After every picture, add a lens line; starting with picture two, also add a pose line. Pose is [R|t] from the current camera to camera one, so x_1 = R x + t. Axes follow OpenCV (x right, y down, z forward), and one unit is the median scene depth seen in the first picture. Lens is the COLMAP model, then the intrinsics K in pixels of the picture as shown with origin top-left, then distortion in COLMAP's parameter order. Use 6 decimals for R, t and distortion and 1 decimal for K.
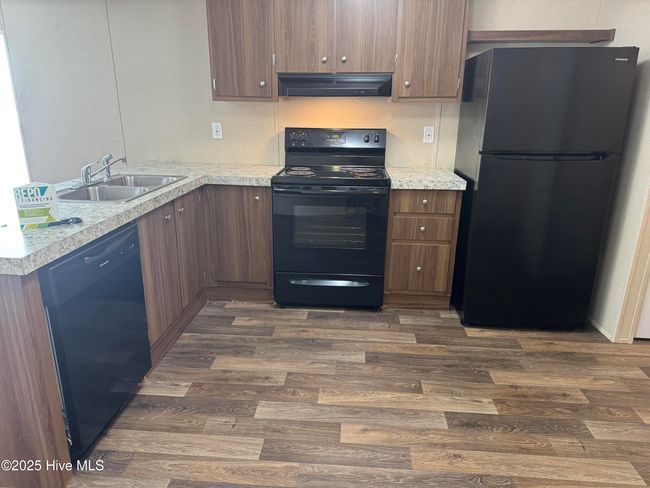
lens RADIAL K [[457.9, 0, 326.3], [0, 457.9, 243.6], [0, 0, 1]] dist [0.029680, -0.008652]
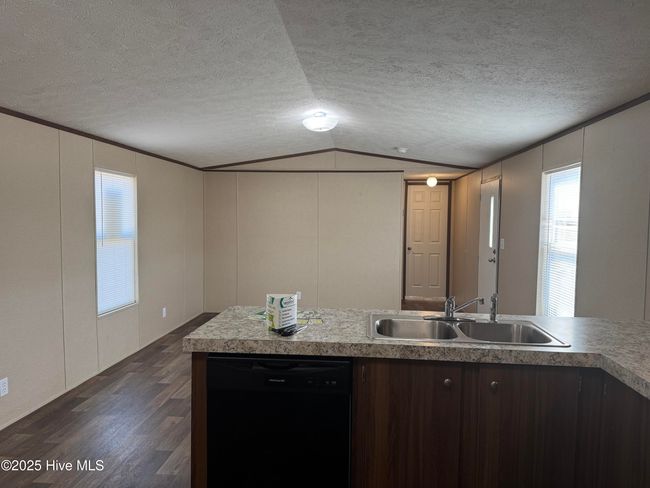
lens RADIAL K [[457.9, 0, 325.0], [0, 457.9, 242.6], [0, 0, 1]] dist [0.029680, -0.008652]
pose [[-0.008430, 0.048559, -0.998785, 0.512206], [-0.304958, 0.951114, 0.048815, -0.325261], [0.952328, 0.304999, 0.006790, 0.988513]]
